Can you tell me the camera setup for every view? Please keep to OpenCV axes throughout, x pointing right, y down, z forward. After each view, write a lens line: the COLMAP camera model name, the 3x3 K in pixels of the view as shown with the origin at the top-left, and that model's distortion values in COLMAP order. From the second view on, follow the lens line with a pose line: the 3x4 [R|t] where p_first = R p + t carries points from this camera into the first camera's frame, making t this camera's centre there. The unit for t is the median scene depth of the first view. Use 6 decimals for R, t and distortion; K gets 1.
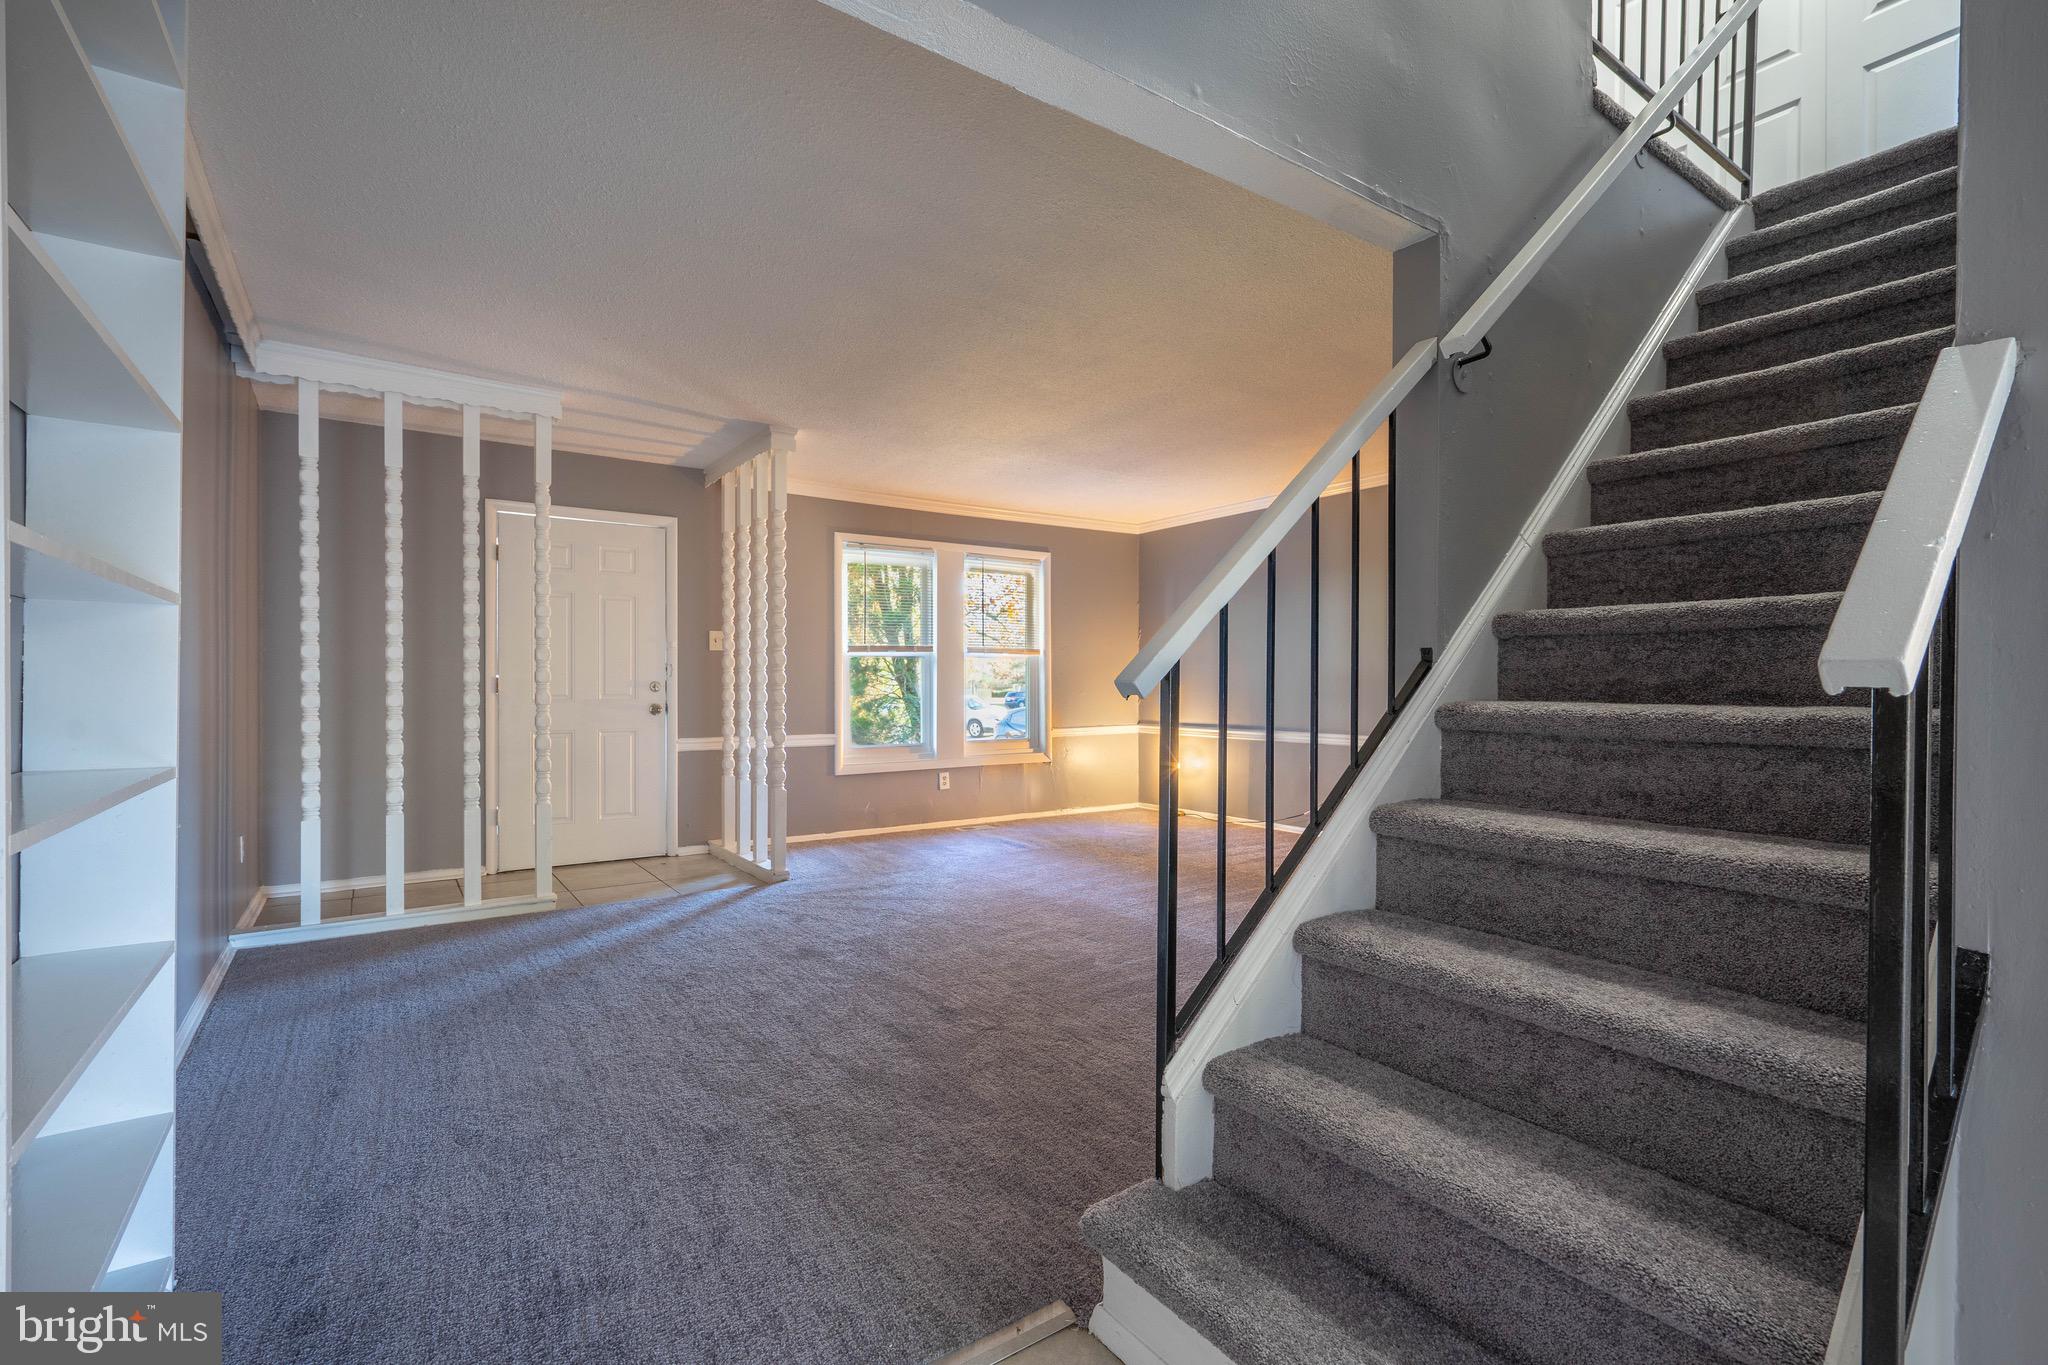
lens RADIAL K [[916.5, 0, 1012.7], [0, 916.5, 691.6], [0, 0, 1]] dist [0.000354, -0.000055]
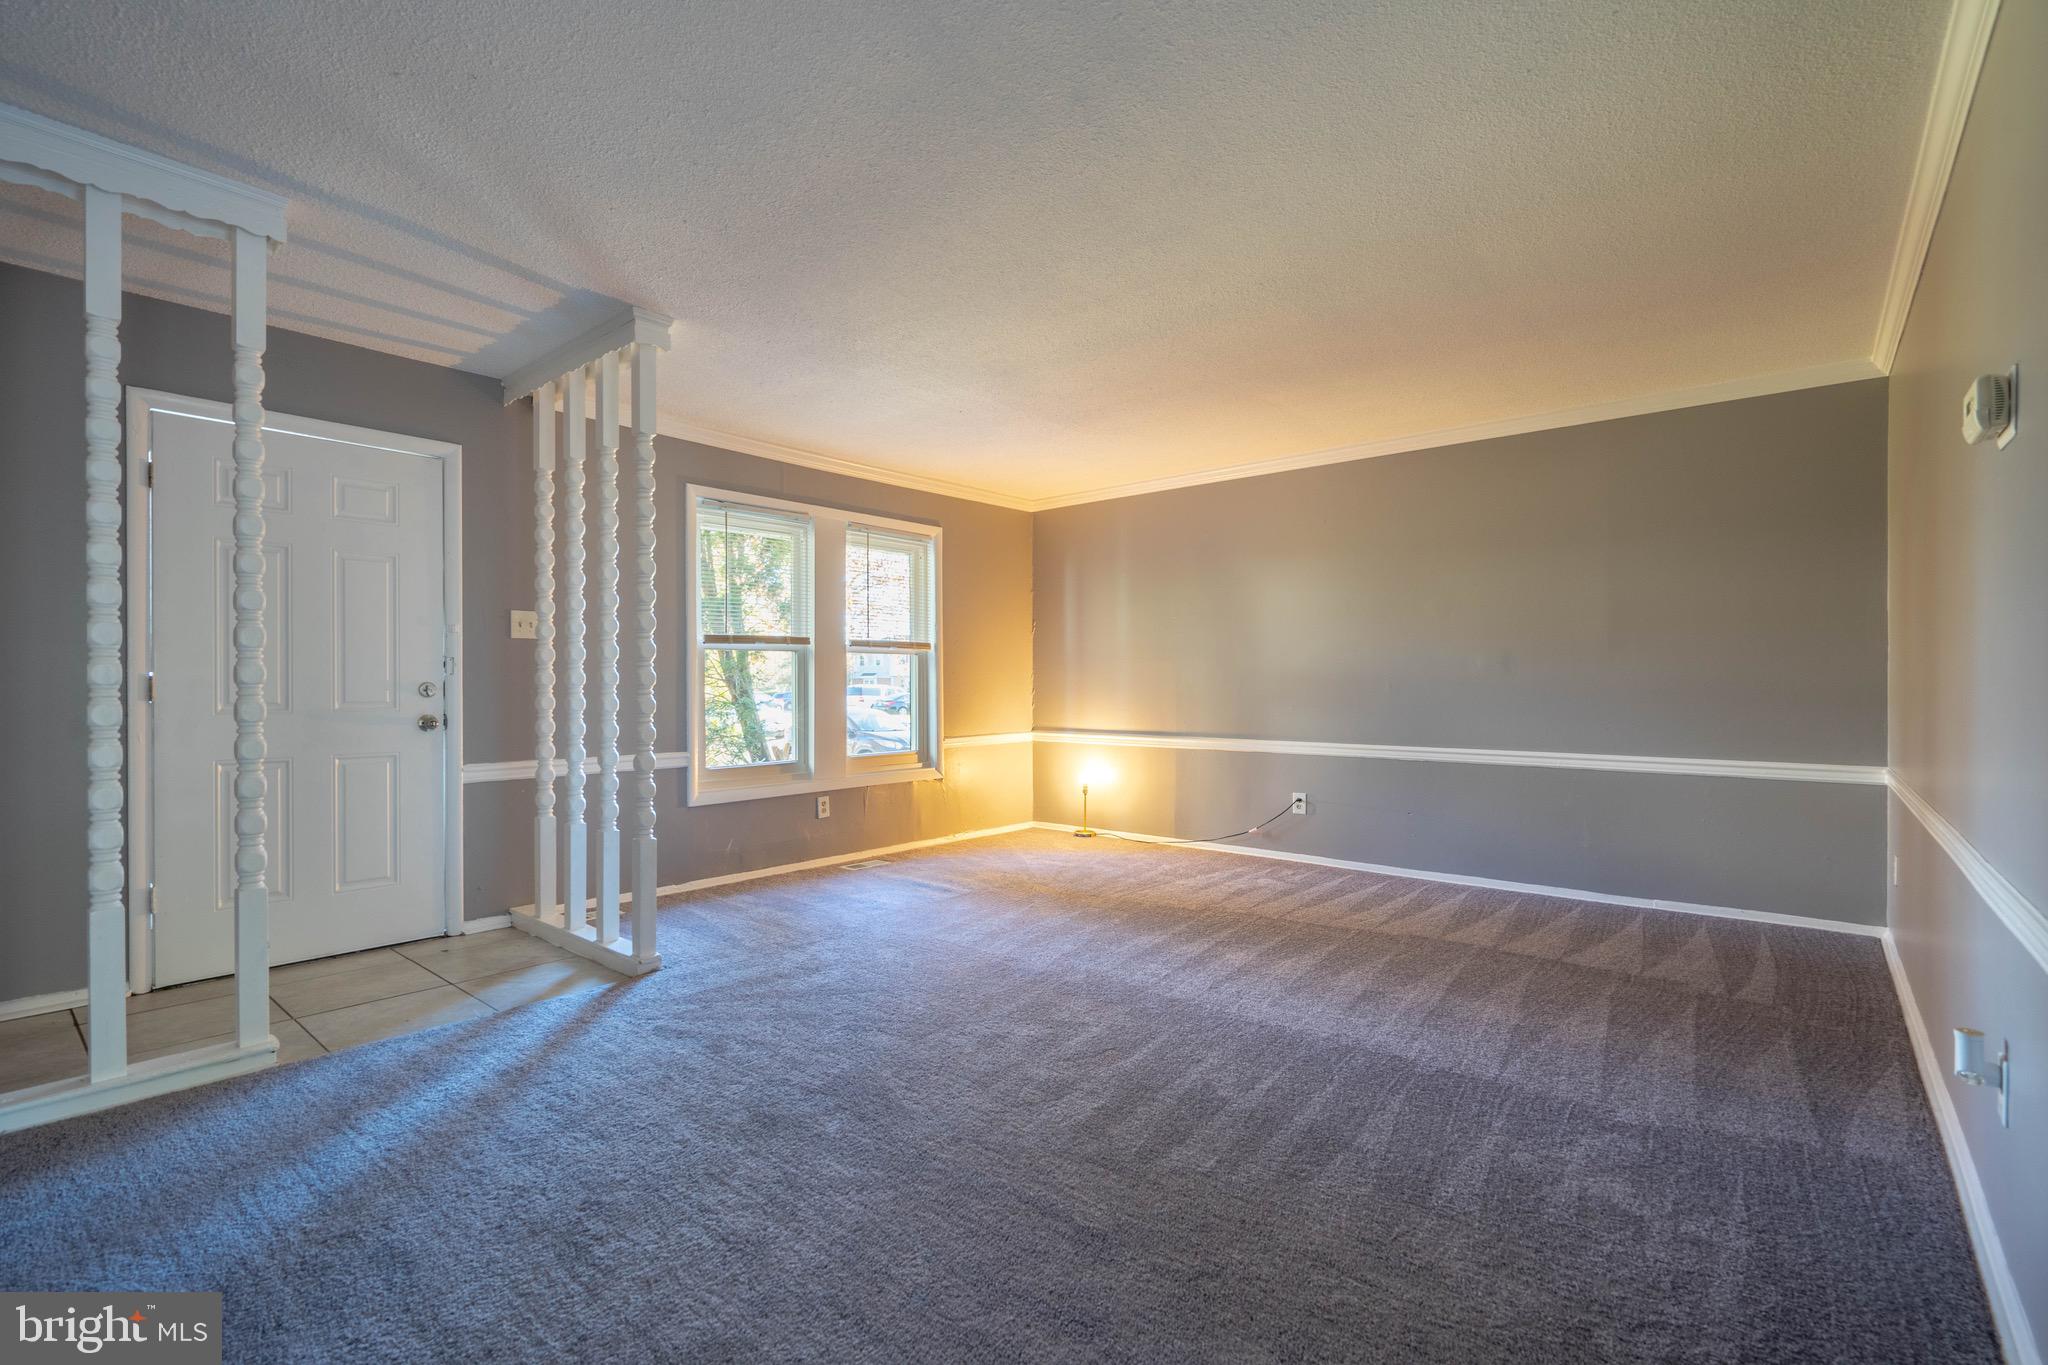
lens RADIAL K [[916.5, 0, 1012.7], [0, 916.5, 691.6], [0, 0, 1]] dist [0.000354, -0.000055]
pose [[0.967604, -0.003253, 0.252453, -0.146263], [0.003557, 0.999993, -0.000749, -0.002073], [-0.252449, 0.001622, 0.967609, 0.237957]]
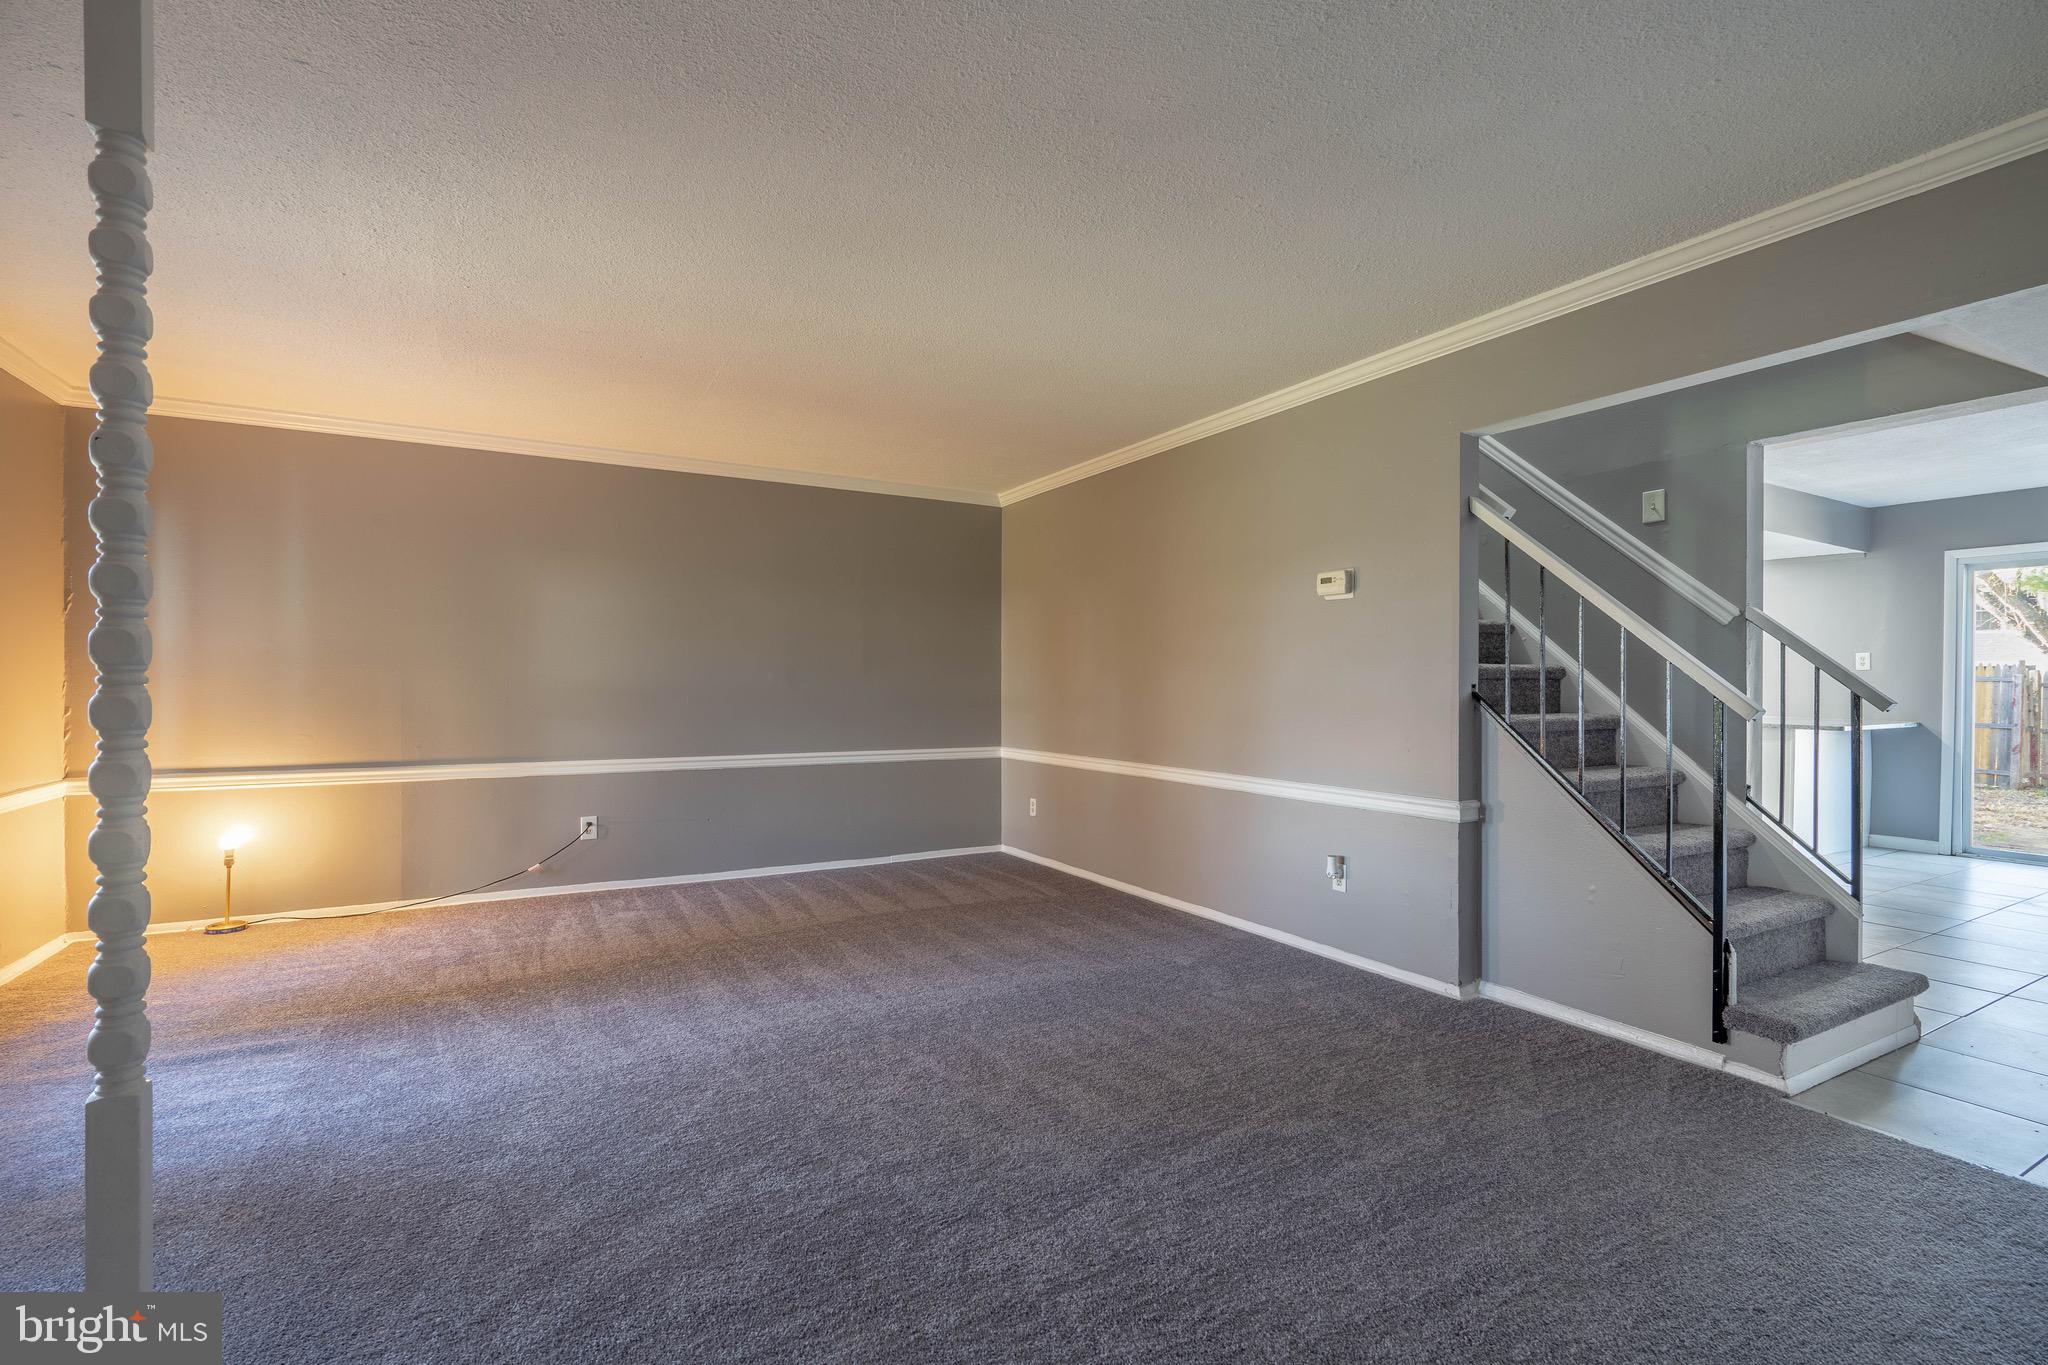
lens RADIAL K [[916.5, 0, 1012.7], [0, 916.5, 691.6], [0, 0, 1]] dist [0.000354, -0.000055]
pose [[0.095336, -0.001826, 0.995444, -0.323782], [0.007743, 0.999969, 0.001093, -0.008580], [-0.995415, 0.007603, 0.095347, 0.452437]]
